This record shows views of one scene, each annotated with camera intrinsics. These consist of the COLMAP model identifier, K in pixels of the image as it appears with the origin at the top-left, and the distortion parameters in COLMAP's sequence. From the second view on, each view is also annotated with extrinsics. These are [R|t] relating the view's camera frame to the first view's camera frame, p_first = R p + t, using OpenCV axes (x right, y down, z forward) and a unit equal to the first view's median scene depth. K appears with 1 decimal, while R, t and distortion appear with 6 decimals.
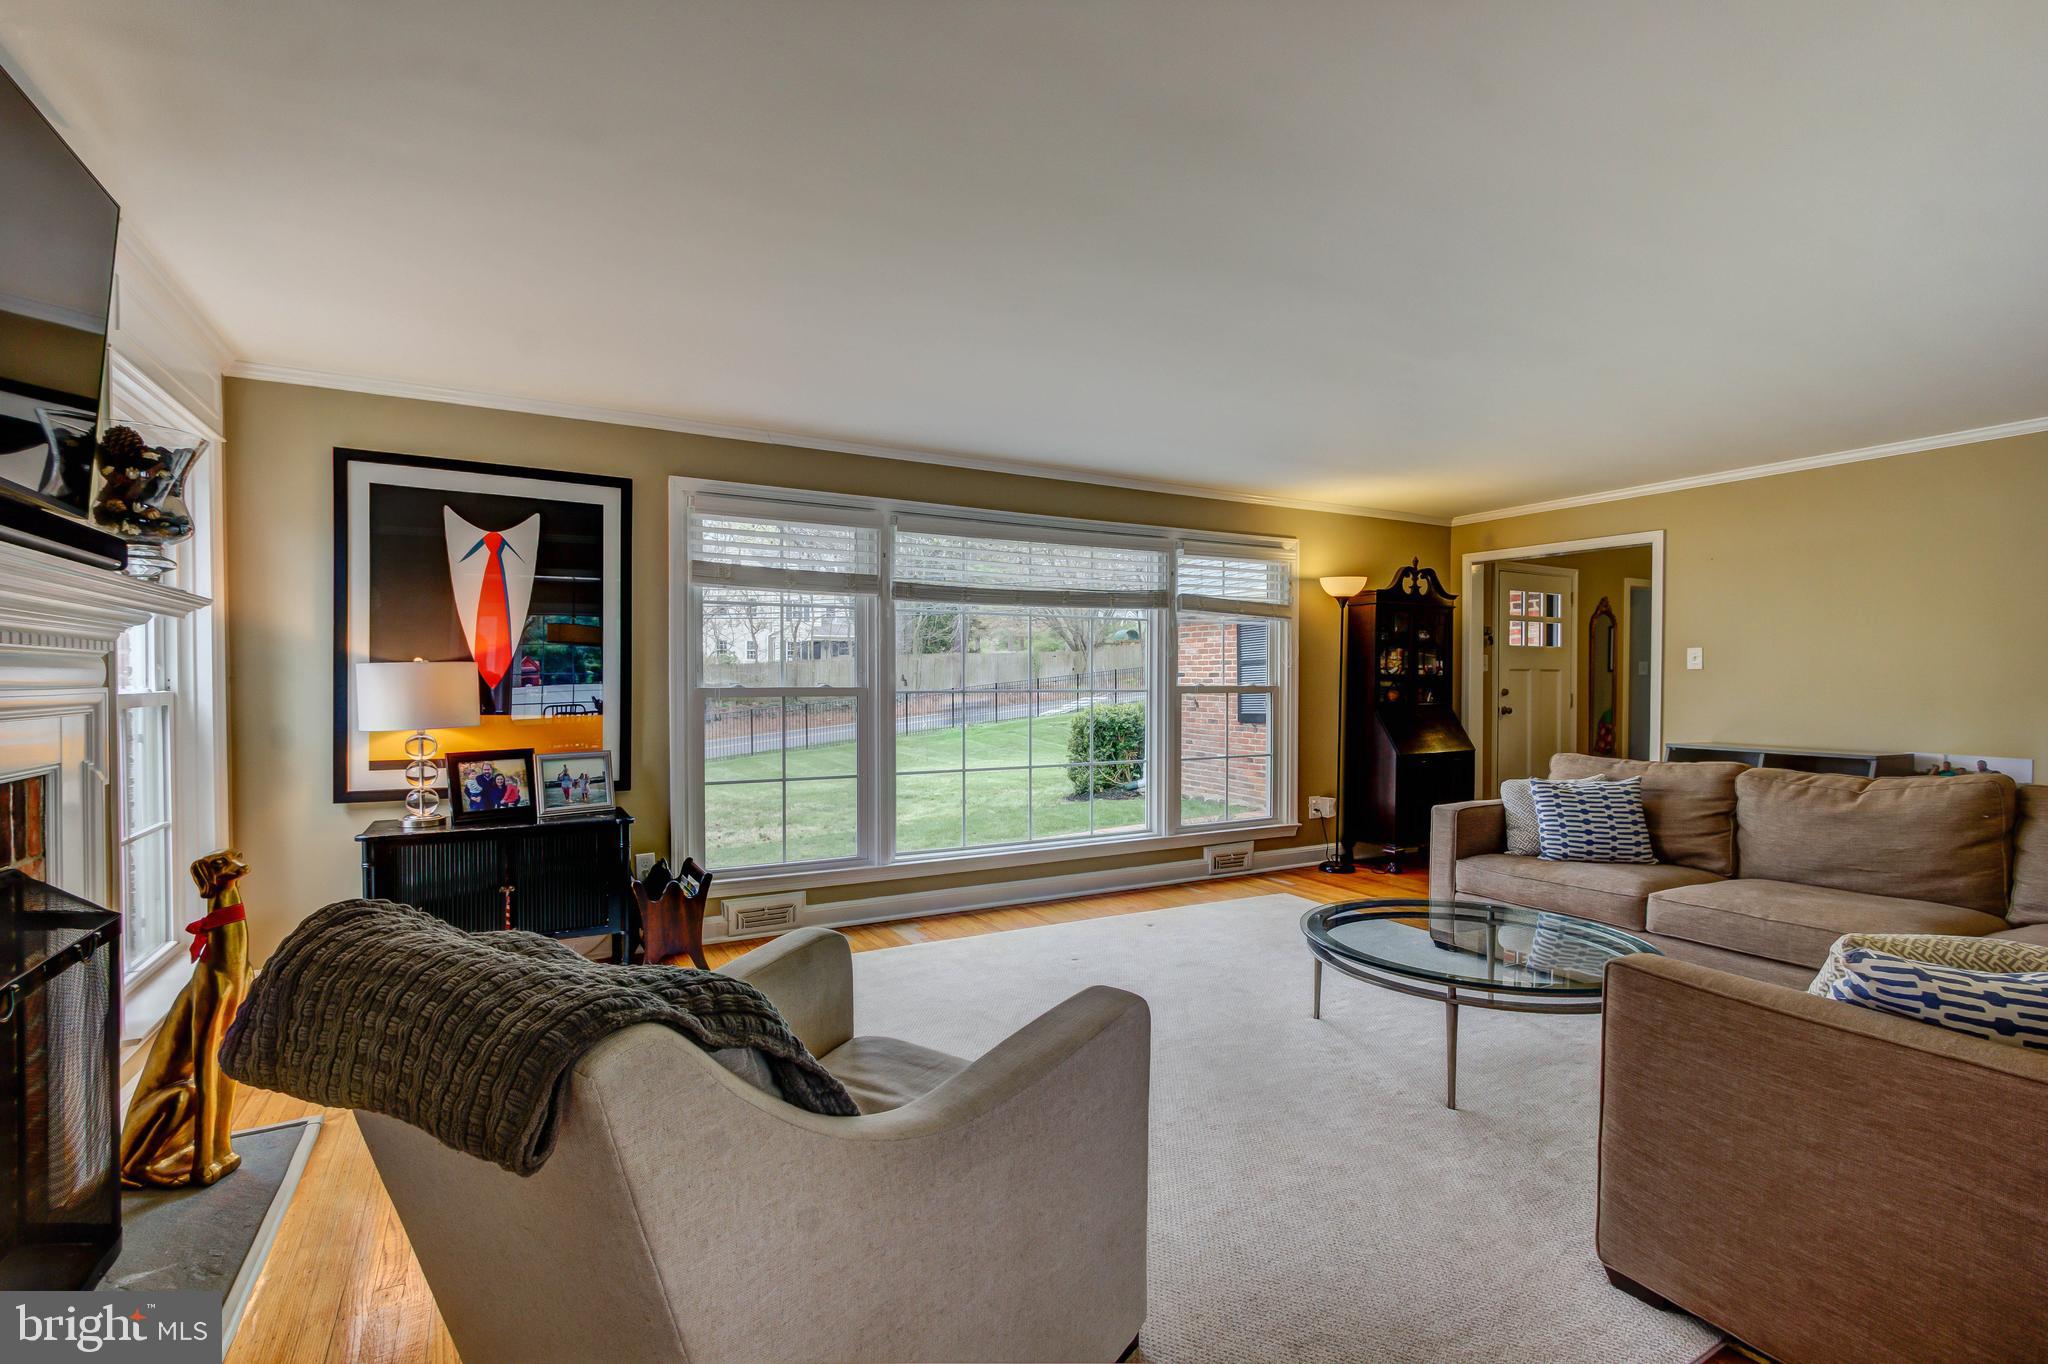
lens RADIAL K [[934.6, 0, 1026.1], [0, 934.6, 683.3], [0, 0, 1]] dist [0.005344, 0.000767]
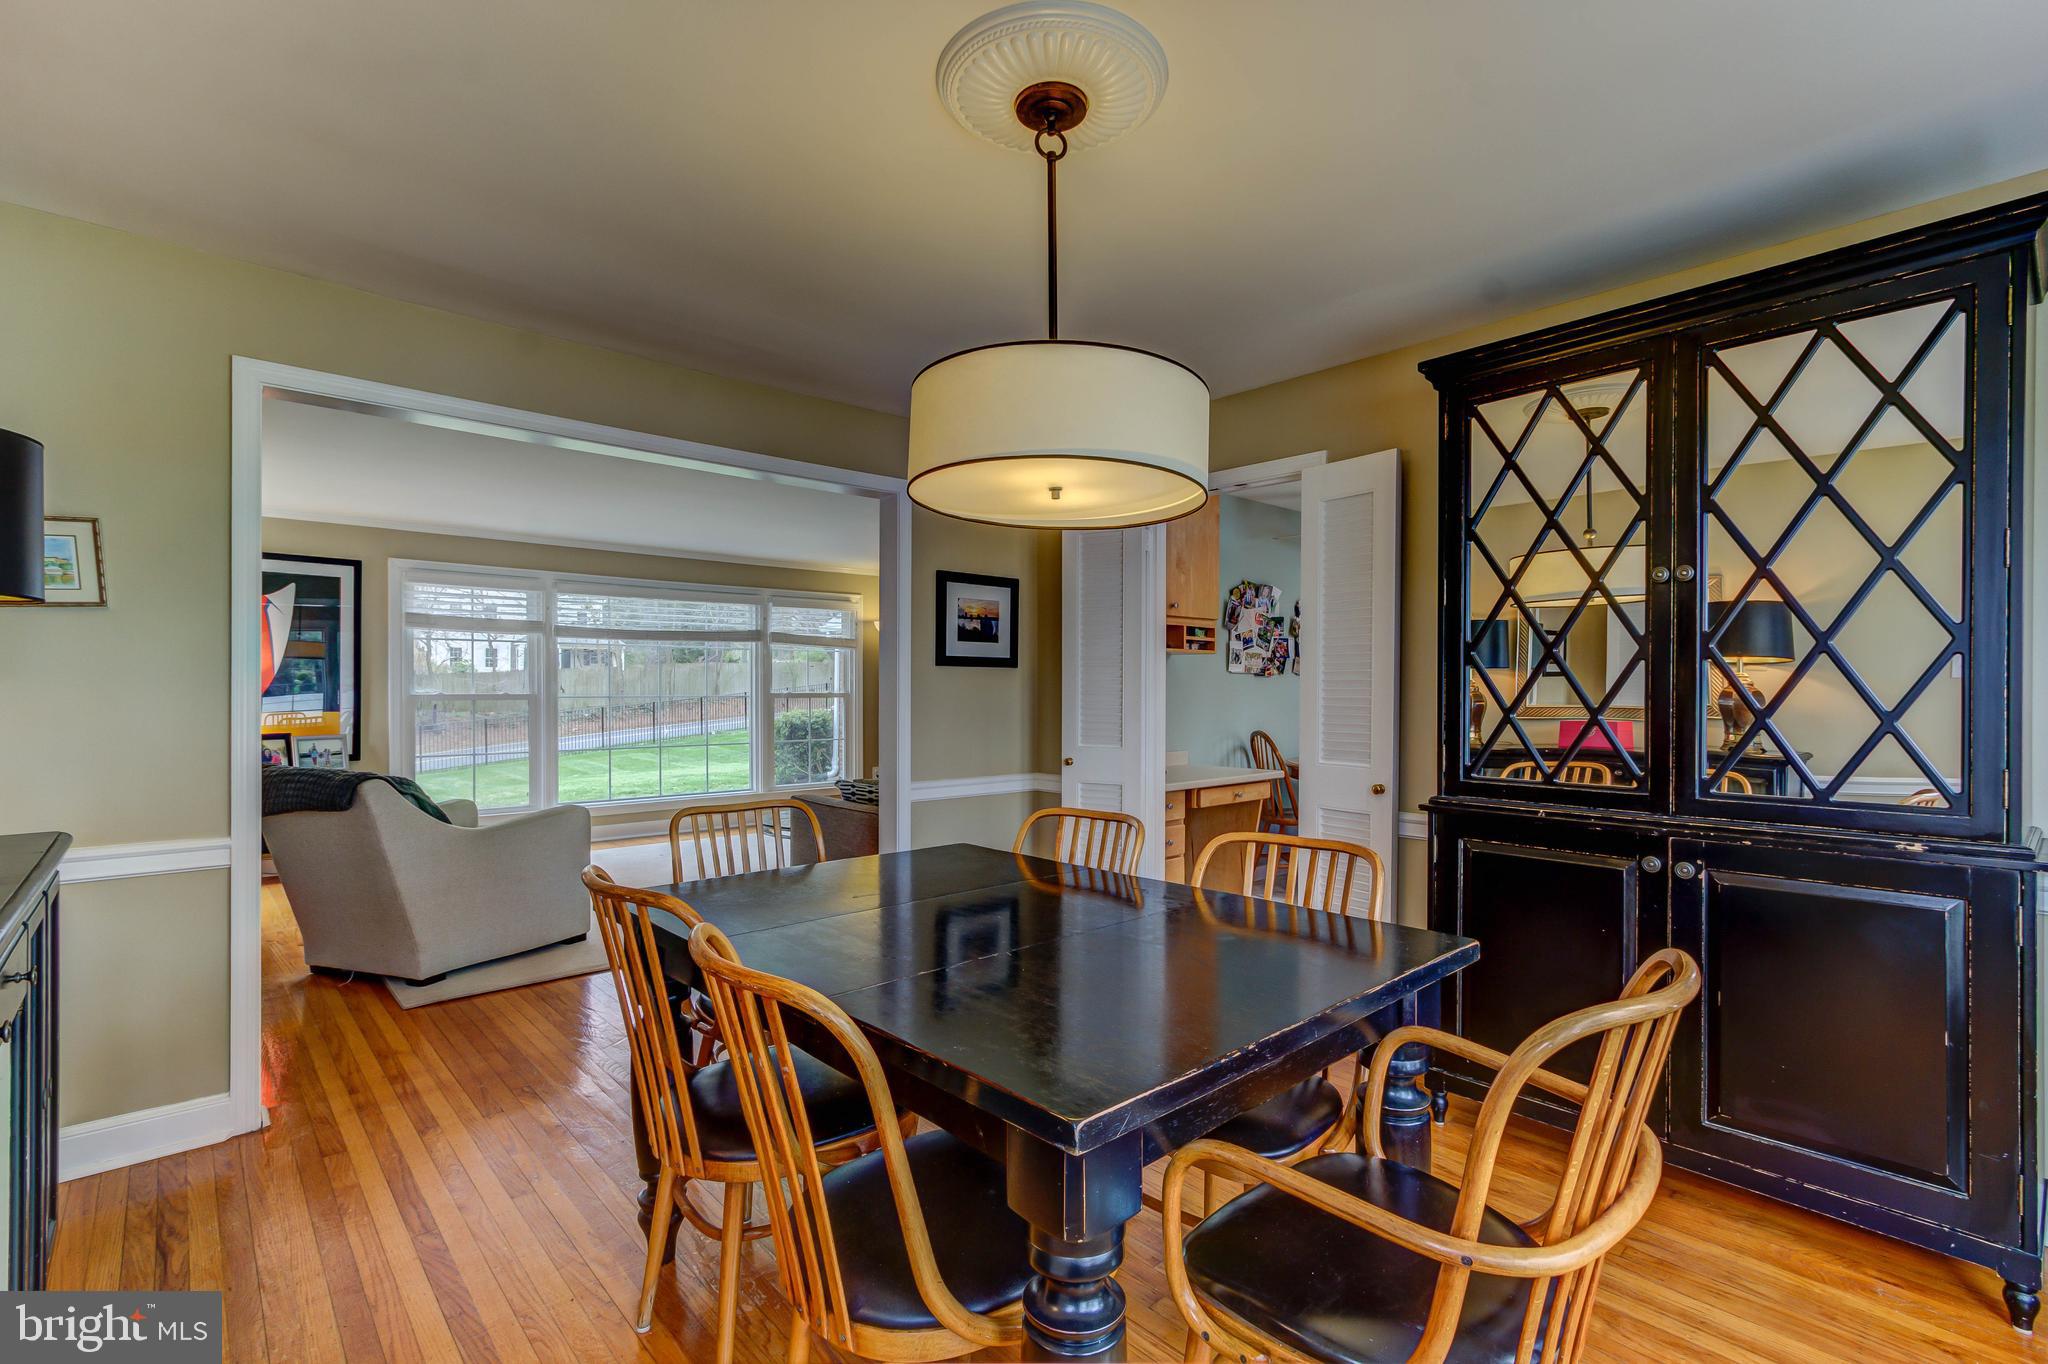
lens RADIAL K [[934.6, 0, 1025.9], [0, 934.6, 688.6], [0, 0, 1]] dist [0.005344, 0.000767]
pose [[0.974056, -0.001157, 0.226305, 0.300315], [0.001944, 0.999993, -0.003254, 0.002096], [-0.226300, 0.003610, 0.974051, -0.762755]]
